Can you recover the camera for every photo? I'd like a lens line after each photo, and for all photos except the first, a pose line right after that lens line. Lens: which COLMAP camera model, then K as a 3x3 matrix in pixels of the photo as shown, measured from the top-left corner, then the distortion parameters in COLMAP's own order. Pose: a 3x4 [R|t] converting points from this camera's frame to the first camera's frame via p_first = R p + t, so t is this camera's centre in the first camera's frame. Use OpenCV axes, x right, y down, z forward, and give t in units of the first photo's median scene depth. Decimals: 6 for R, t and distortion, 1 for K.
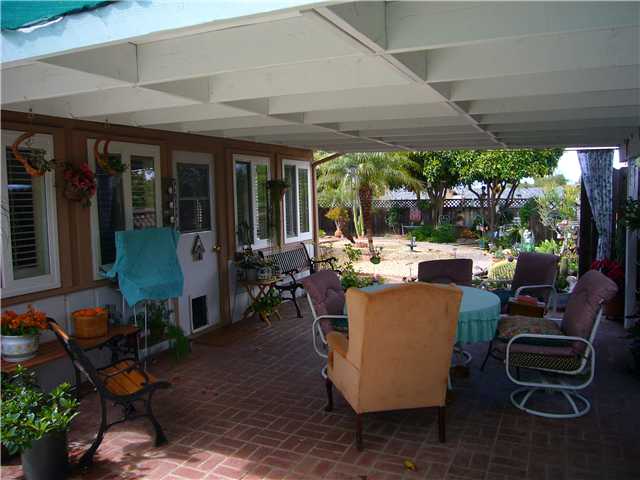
lens RADIAL K [[532.7, 0, 322.3], [0, 532.7, 239.5], [0, 0, 1]] dist [-0.040344, 0.012323]
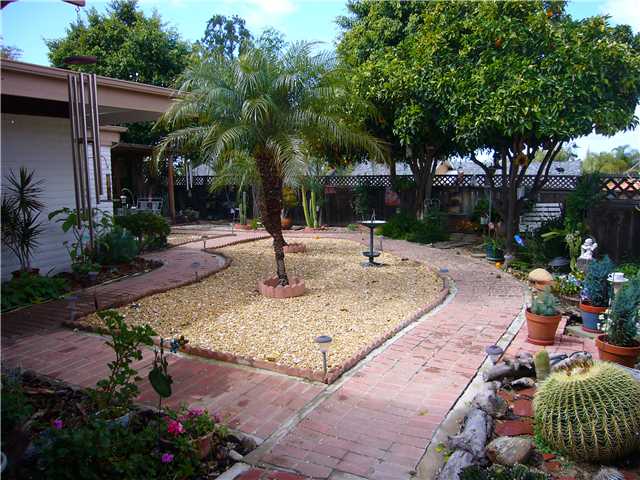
lens RADIAL K [[532.7, 0, 318.5], [0, 532.7, 239.9], [0, 0, 1]] dist [-0.040344, 0.012323]
pose [[0.999973, 0.007067, 0.002072, 0.097086], [-0.007158, 0.998838, 0.047656, -0.028727], [-0.001733, -0.047669, 0.998862, 0.372249]]
